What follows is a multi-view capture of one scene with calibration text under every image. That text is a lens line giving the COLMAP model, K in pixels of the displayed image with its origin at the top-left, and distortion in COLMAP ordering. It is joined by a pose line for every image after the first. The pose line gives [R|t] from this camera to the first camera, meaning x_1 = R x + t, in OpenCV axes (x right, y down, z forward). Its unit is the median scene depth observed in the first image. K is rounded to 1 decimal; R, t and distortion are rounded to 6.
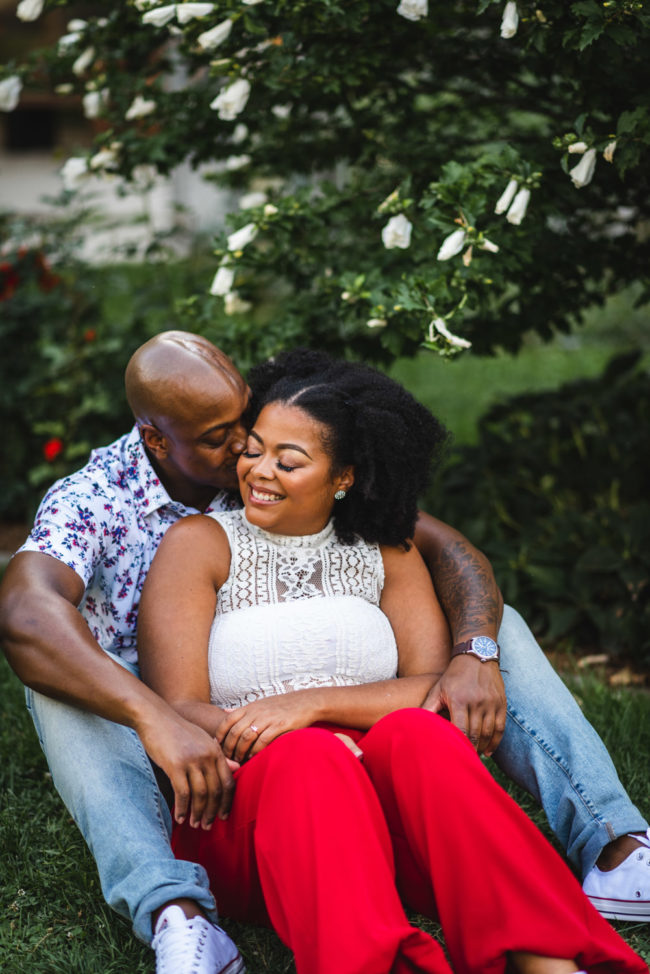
lens RADIAL K [[2306.5, 0, 324.0], [0, 2306.5, 482.4], [0, 0, 1]] dist [-0.019467, 0.000000]
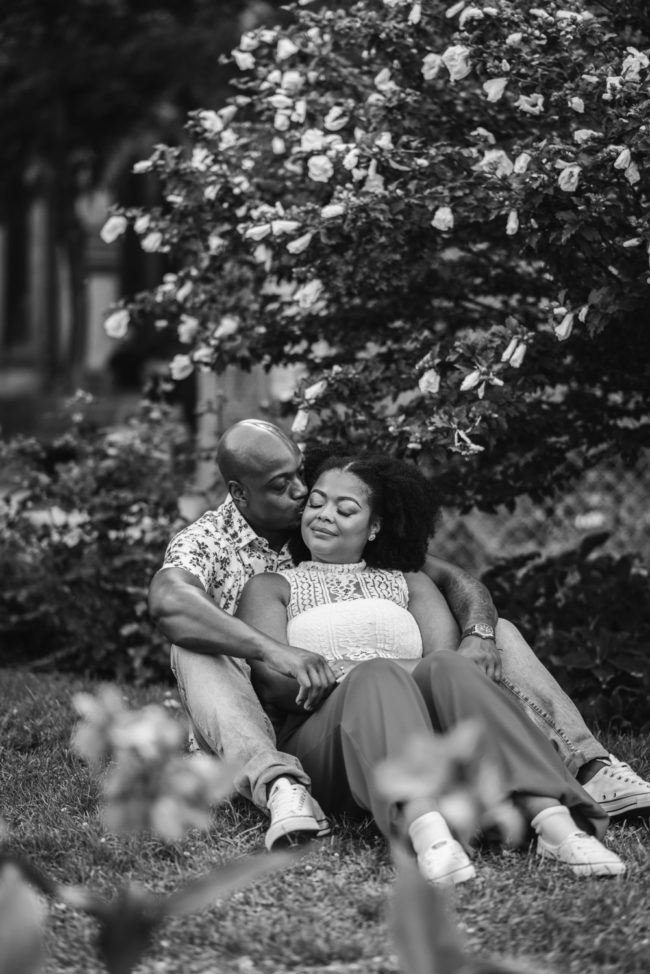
lens RADIAL K [[2306.5, 0, 320.9], [0, 2306.5, 487.4], [0, 0, 1]] dist [-0.019467, 0.000000]
pose [[0.999844, 0.017124, 0.004314, -0.038312], [-0.016131, 0.985052, -0.171500, 0.192115], [-0.007186, 0.171404, 0.985175, -0.349621]]
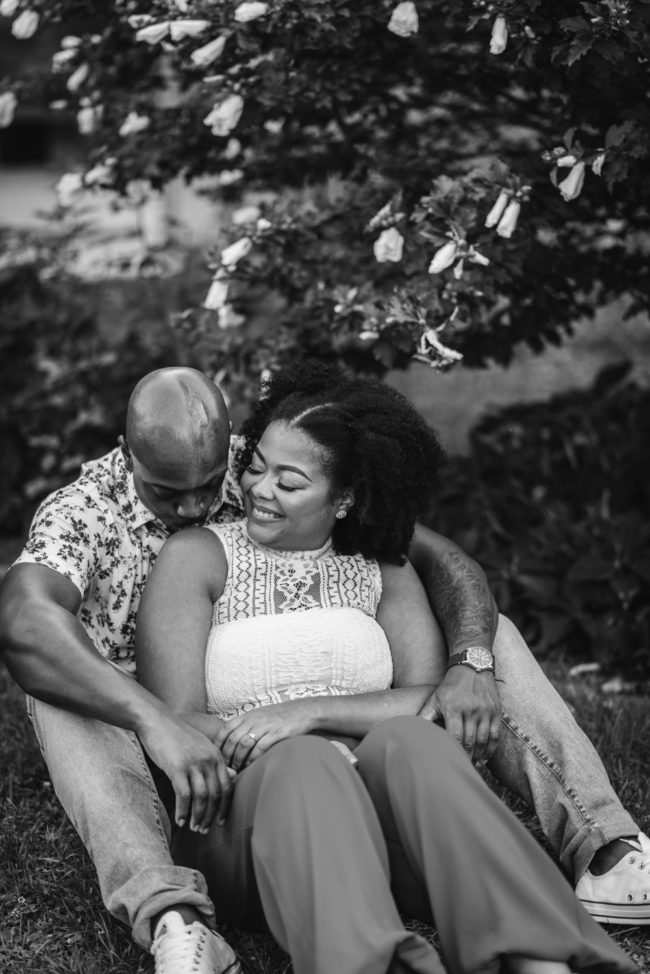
lens RADIAL K [[2306.5, 0, 318.6], [0, 2306.5, 485.3], [0, 0, 1]] dist [-0.019467, 0.000000]
pose [[0.999984, -0.005564, 0.000427, -0.000121], [0.005565, 0.999980, -0.003114, -0.000424], [-0.000410, 0.003117, 0.999995, -0.011307]]
